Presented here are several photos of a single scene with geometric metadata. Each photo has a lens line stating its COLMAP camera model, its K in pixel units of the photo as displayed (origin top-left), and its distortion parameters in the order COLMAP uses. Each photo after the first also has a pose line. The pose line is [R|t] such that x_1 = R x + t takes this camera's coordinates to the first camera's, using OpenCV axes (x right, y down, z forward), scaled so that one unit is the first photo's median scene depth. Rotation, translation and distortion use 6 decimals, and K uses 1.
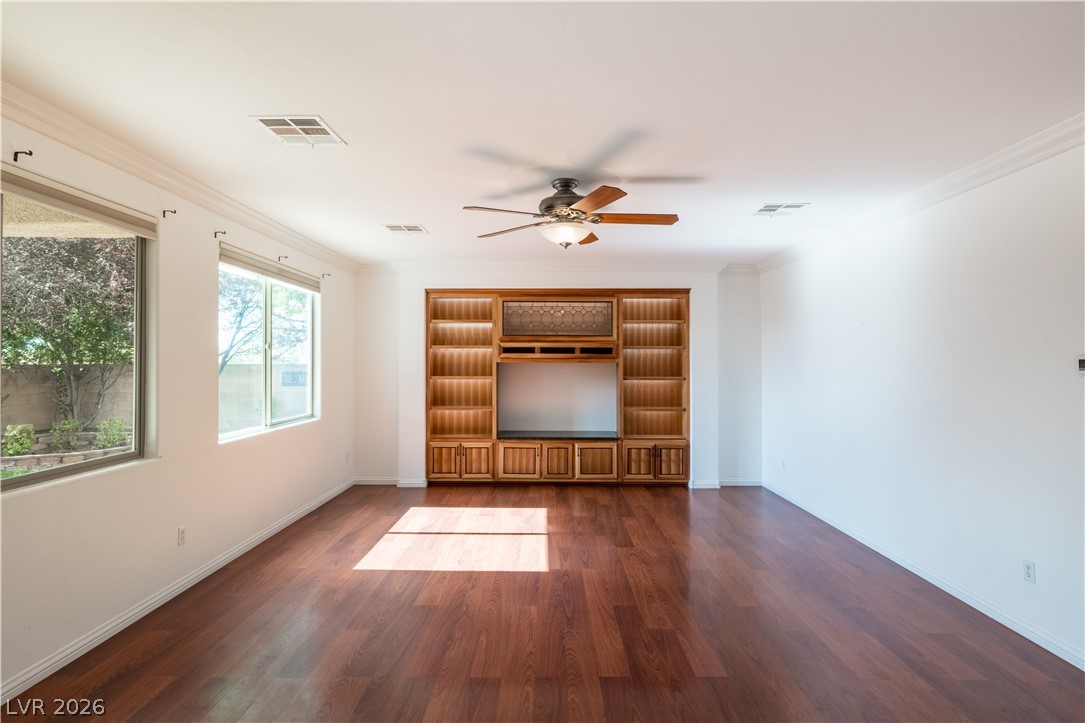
lens RADIAL K [[523.9, 0, 574.0], [0, 523.9, 350.0], [0, 0, 1]] dist [0.001972, -0.000444]
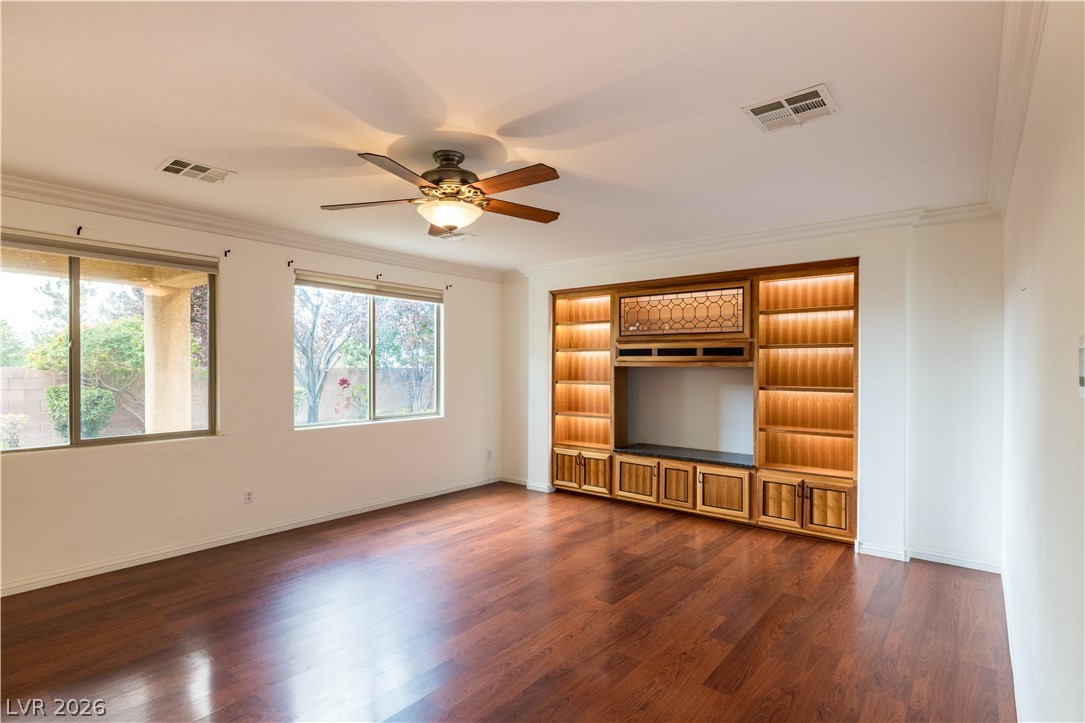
lens RADIAL K [[539.0, 0, 541.6], [0, 539.0, 367.2], [0, 0, 1]] dist [-0.002391, 0.000001]
pose [[0.783632, 0.002067, -0.621222, 0.332121], [0.012152, 0.999752, 0.018656, 0.006063], [0.621106, -0.022169, 0.783413, 0.200173]]
